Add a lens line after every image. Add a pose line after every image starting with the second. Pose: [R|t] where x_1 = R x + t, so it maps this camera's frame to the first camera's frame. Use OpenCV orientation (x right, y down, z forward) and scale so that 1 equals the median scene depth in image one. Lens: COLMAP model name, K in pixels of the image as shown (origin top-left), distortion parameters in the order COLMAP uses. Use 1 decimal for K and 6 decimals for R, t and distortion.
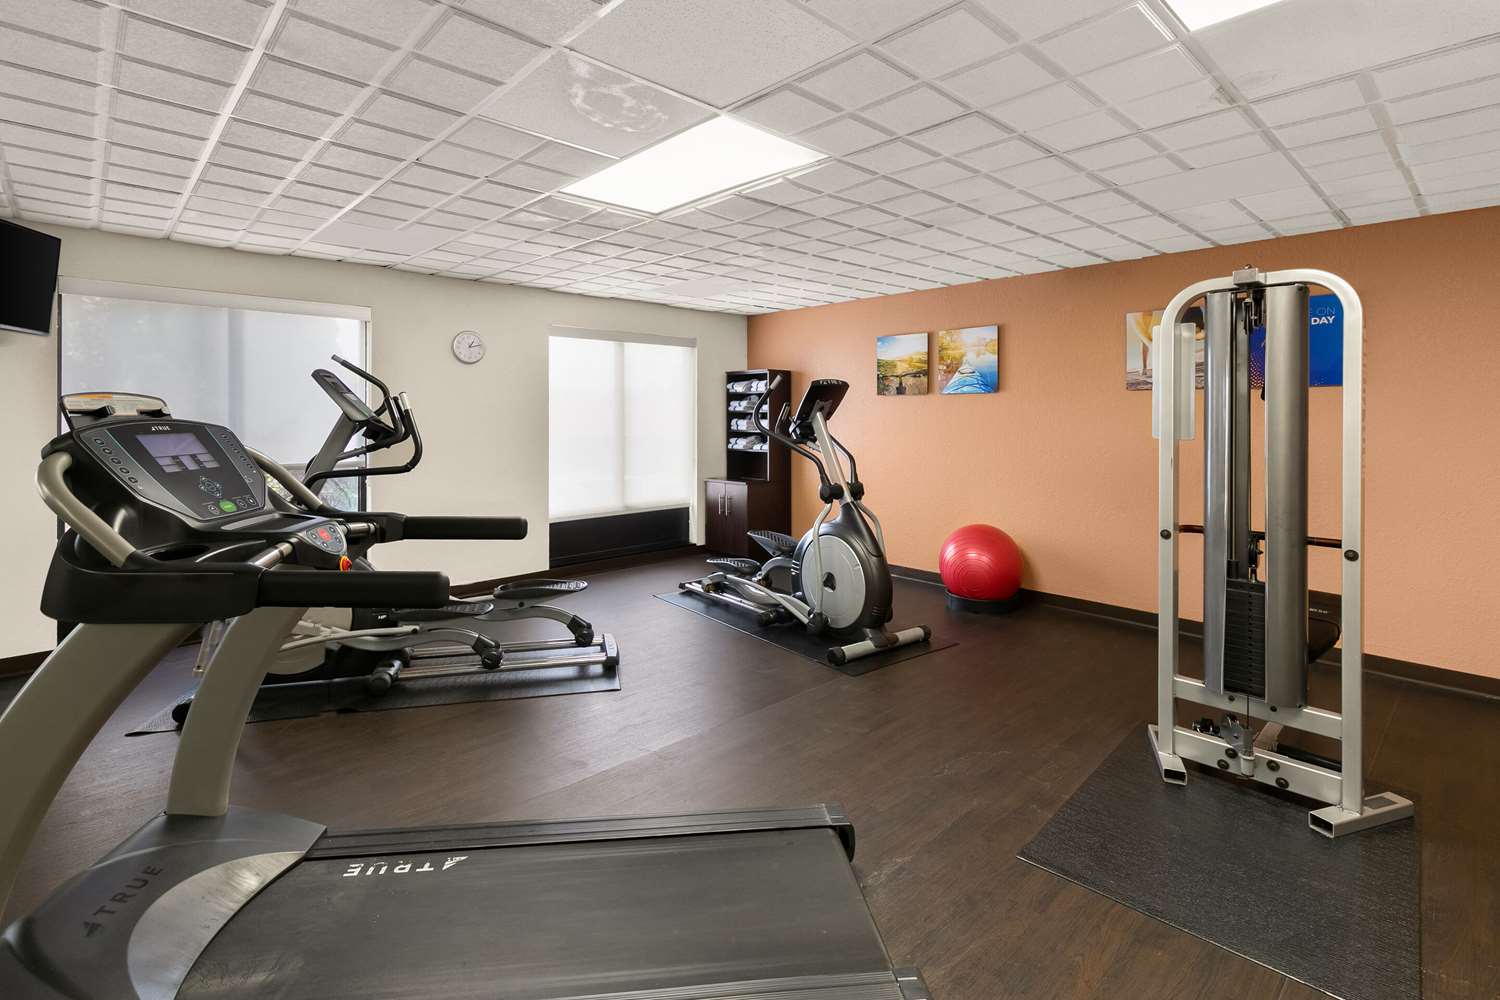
lens RADIAL K [[715.0, 0, 739.7], [0, 715.0, 419.7], [0, 0, 1]] dist [0.011627, -0.000430]
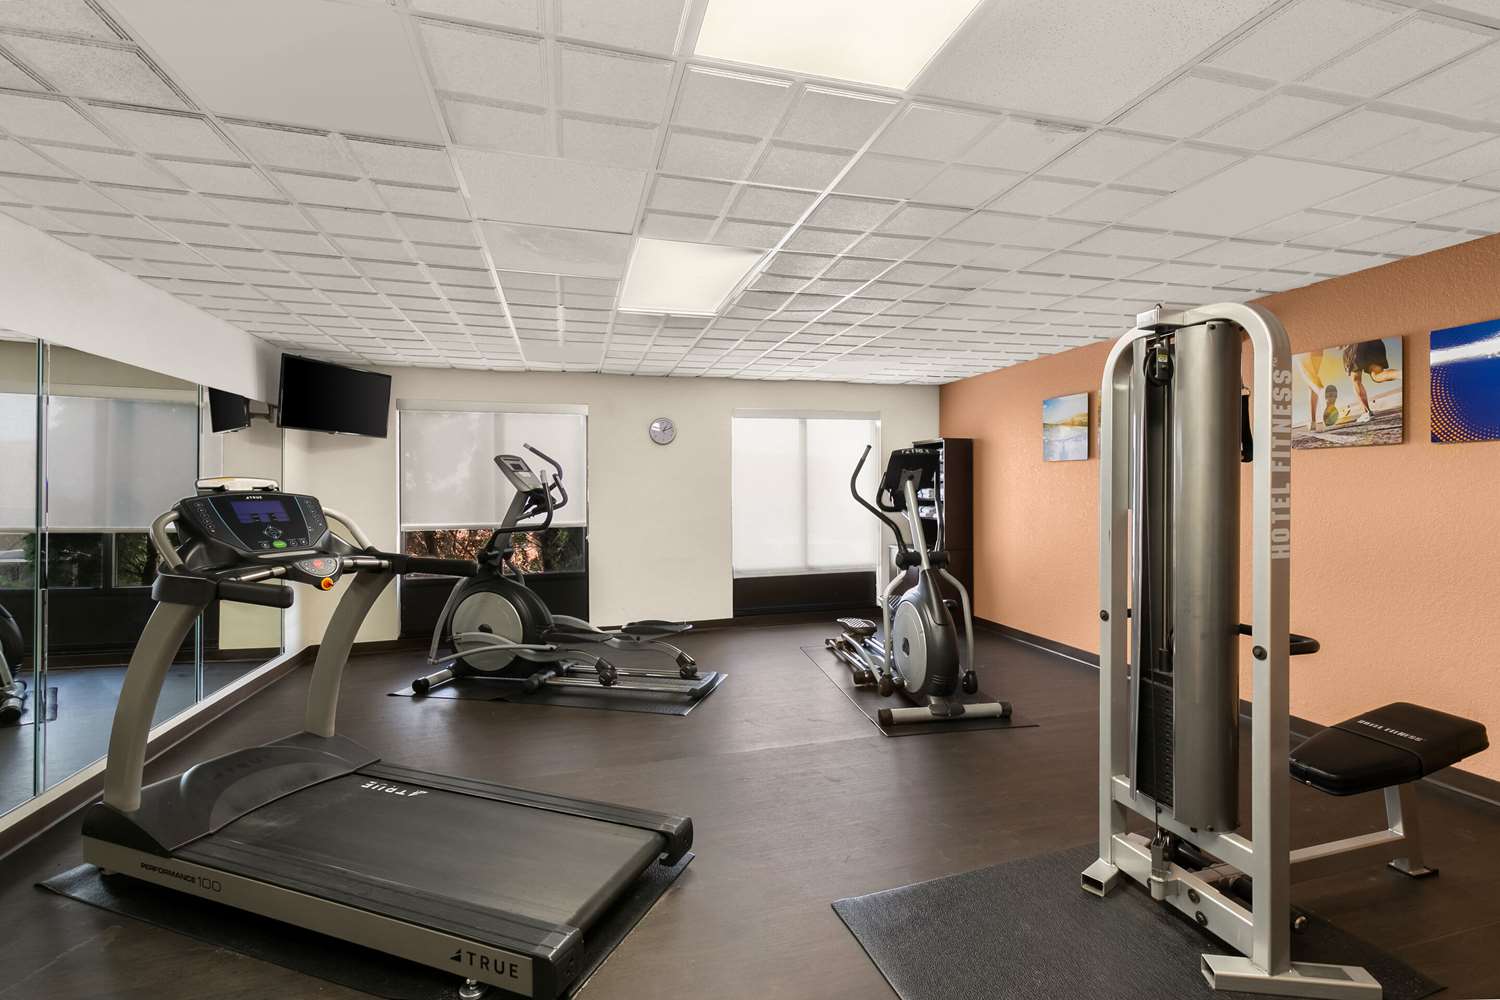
lens RADIAL K [[684.4, 0, 754.4], [0, 684.4, 492.9], [0, 0, 1]] dist [0.009368, 0.000471]
pose [[0.891405, -0.003930, -0.453191, 0.403588], [0.006613, 0.999969, 0.004335, 0.000834], [0.453160, -0.006861, 0.891403, 0.032139]]
